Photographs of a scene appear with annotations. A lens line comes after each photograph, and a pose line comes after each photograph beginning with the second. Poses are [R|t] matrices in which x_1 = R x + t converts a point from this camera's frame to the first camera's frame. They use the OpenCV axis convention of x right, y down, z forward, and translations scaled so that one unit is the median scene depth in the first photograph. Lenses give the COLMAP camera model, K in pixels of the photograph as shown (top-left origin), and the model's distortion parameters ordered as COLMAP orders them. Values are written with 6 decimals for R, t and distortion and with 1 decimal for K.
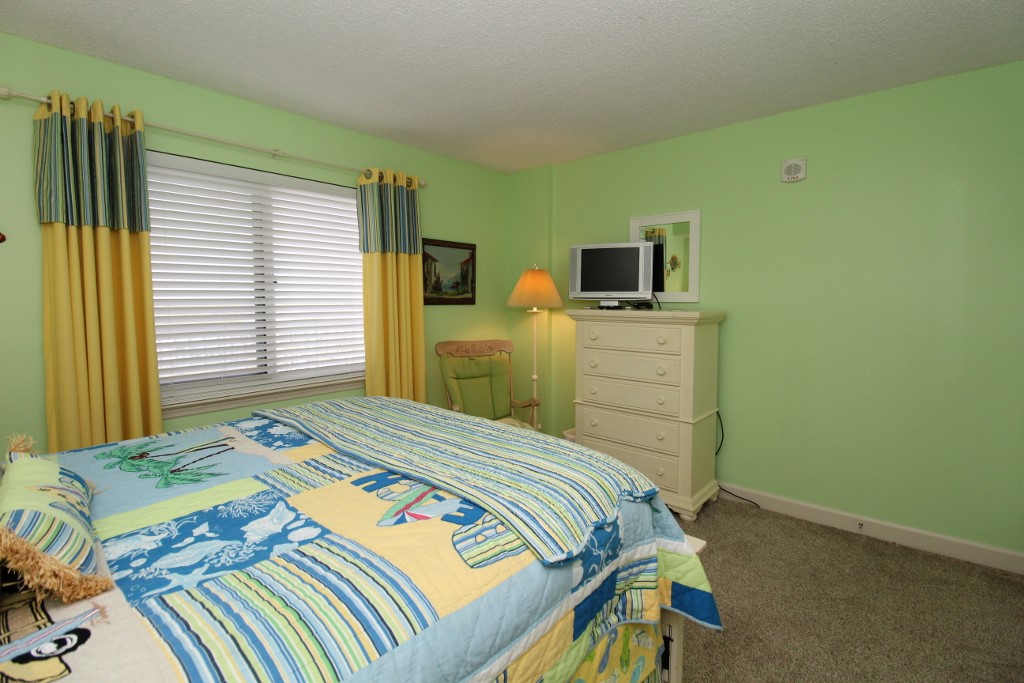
lens RADIAL K [[473.3, 0, 510.5], [0, 473.3, 329.5], [0, 0, 1]] dist [0.000071, -0.009884]
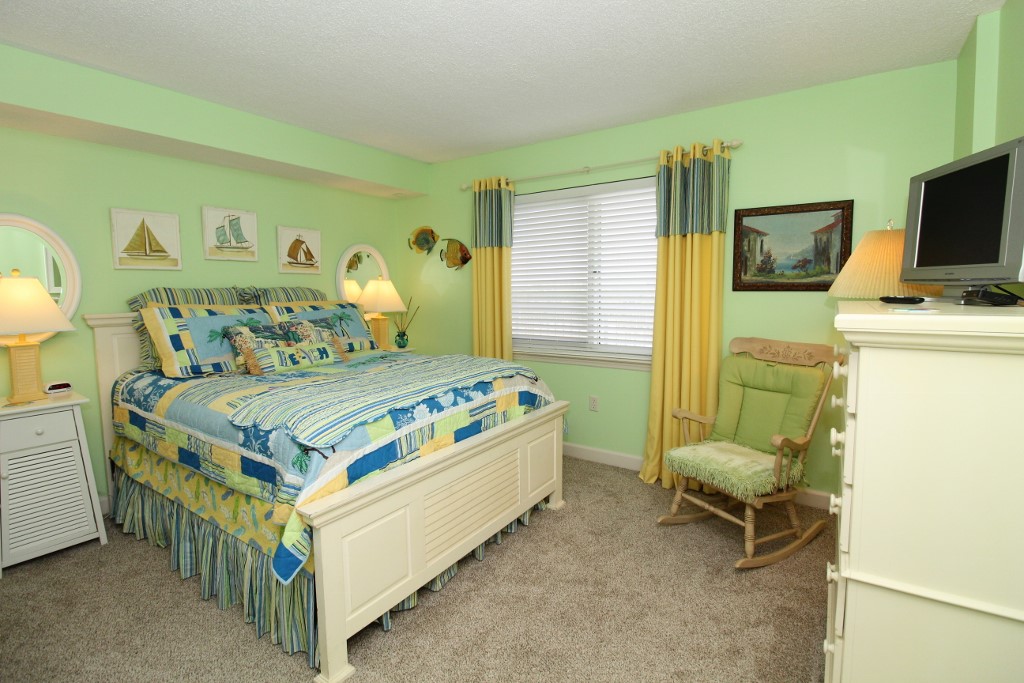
lens RADIAL K [[473.3, 0, 510.5], [0, 473.3, 329.5], [0, 0, 1]] dist [0.000071, -0.009884]
pose [[0.132809, 0.085160, -0.987476, 0.670383], [-0.056763, 0.995320, 0.078202, -0.031178], [0.989515, 0.045666, 0.137022, 0.571715]]
